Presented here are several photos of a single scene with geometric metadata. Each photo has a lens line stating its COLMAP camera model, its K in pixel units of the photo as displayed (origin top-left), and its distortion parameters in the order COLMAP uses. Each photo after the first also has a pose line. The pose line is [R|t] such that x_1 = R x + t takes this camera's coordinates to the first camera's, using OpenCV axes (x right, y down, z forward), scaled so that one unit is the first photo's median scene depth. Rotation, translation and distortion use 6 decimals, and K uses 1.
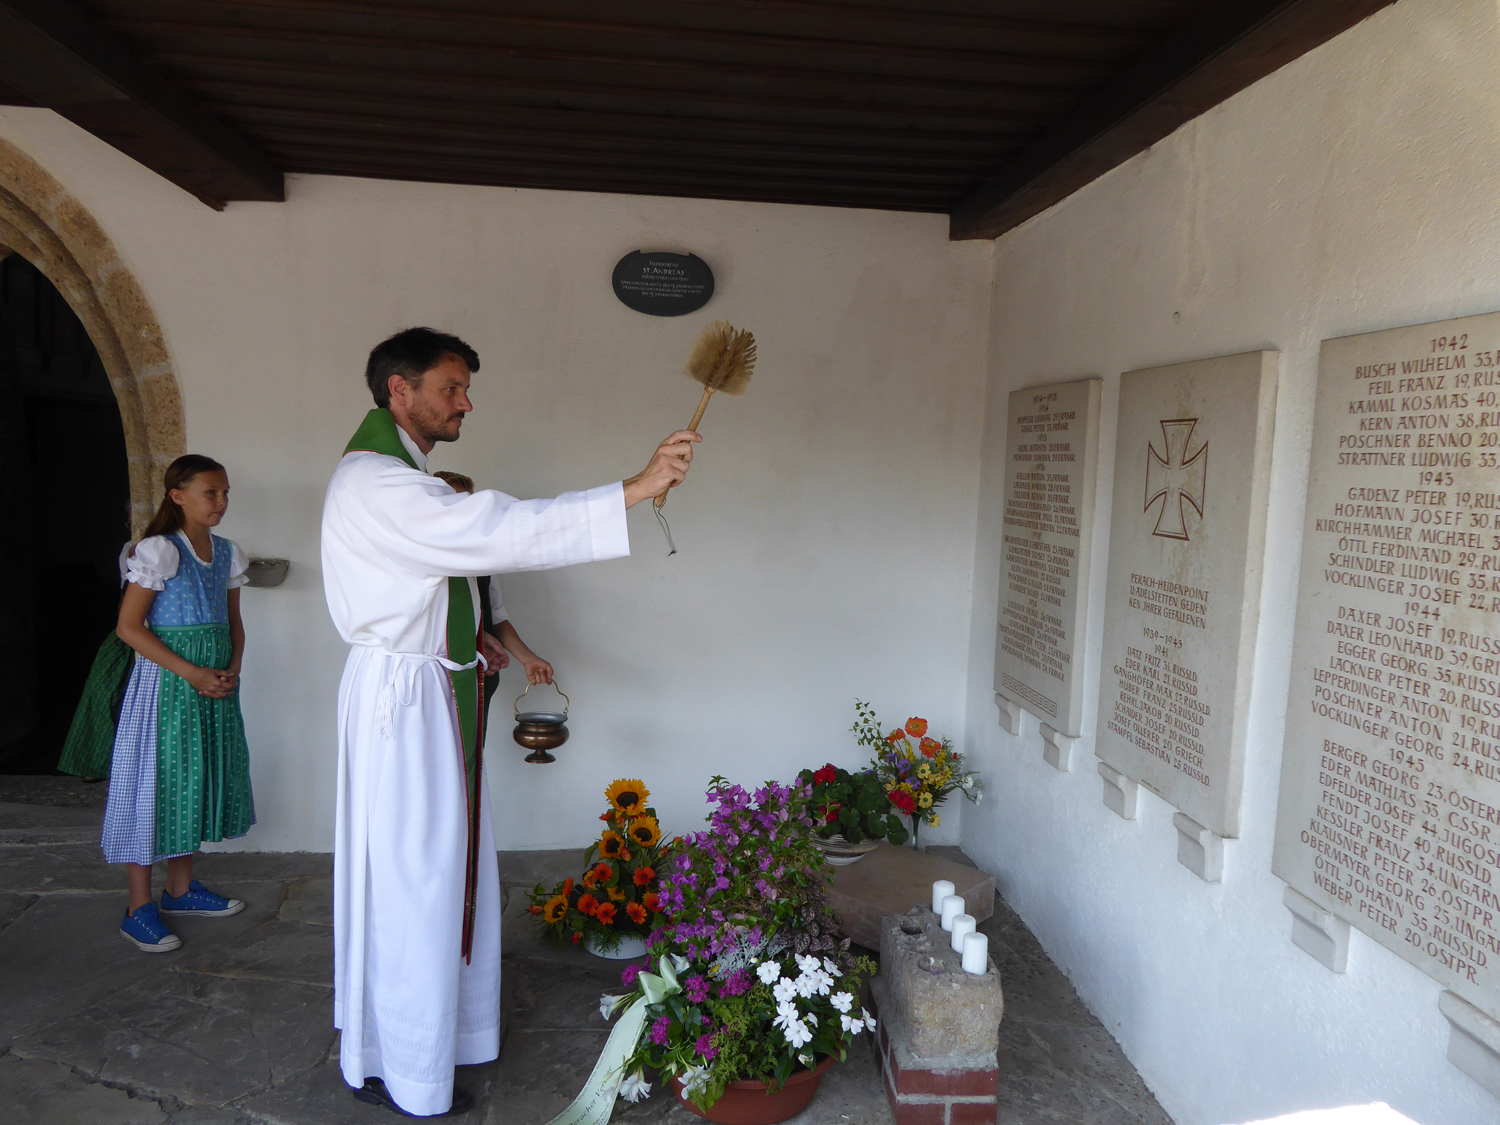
lens RADIAL K [[1083.7, 0, 755.6], [0, 1083.7, 565.1], [0, 0, 1]] dist [-0.025363, 0.002677]
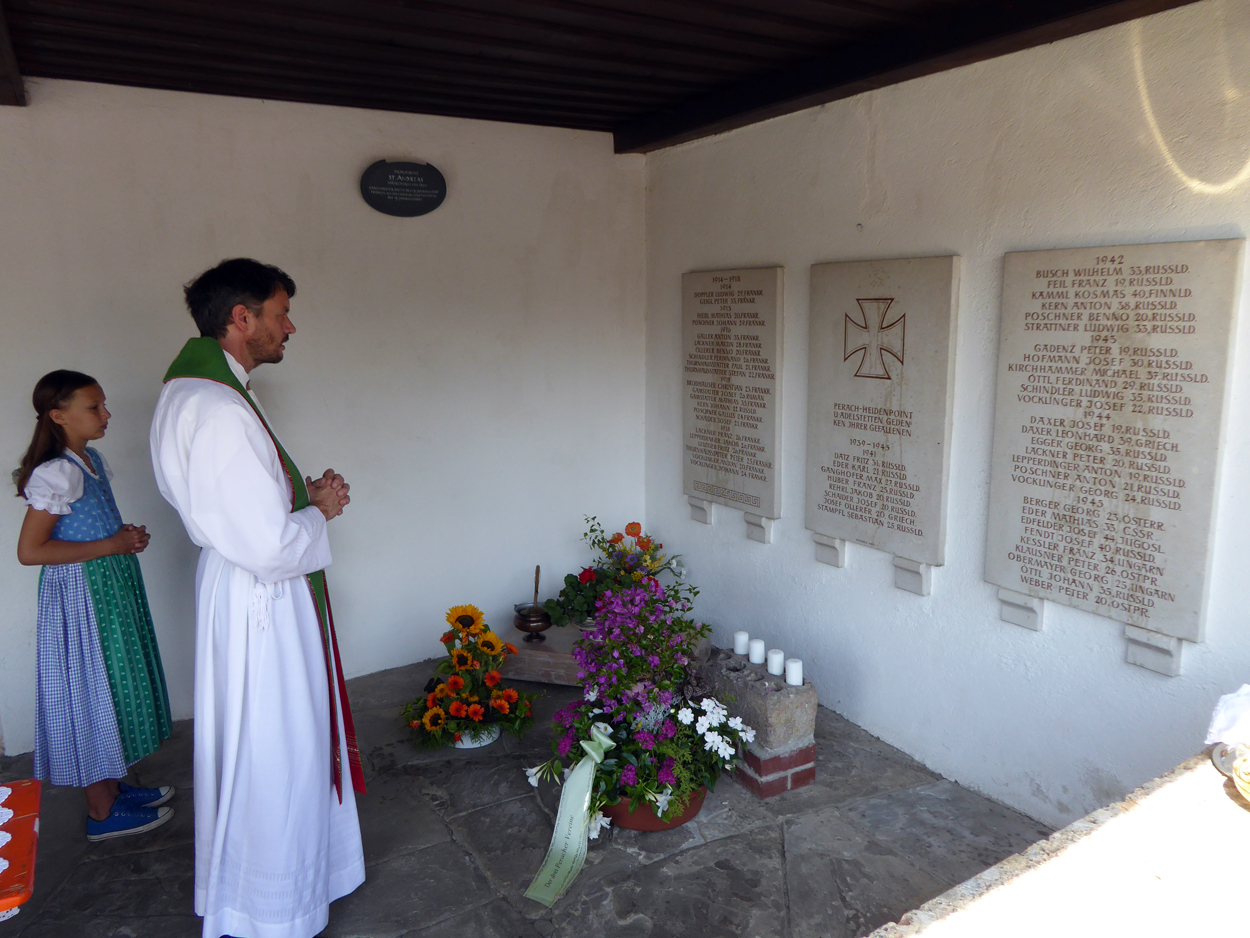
lens RADIAL K [[903.1, 0, 628.7], [0, 903.1, 472.2], [0, 0, 1]] dist [-0.025363, 0.002677]
pose [[0.903178, -0.125614, 0.410476, -0.459791], [0.088193, 0.990128, 0.108946, -0.063046], [-0.420109, -0.062197, 0.905340, -0.001121]]
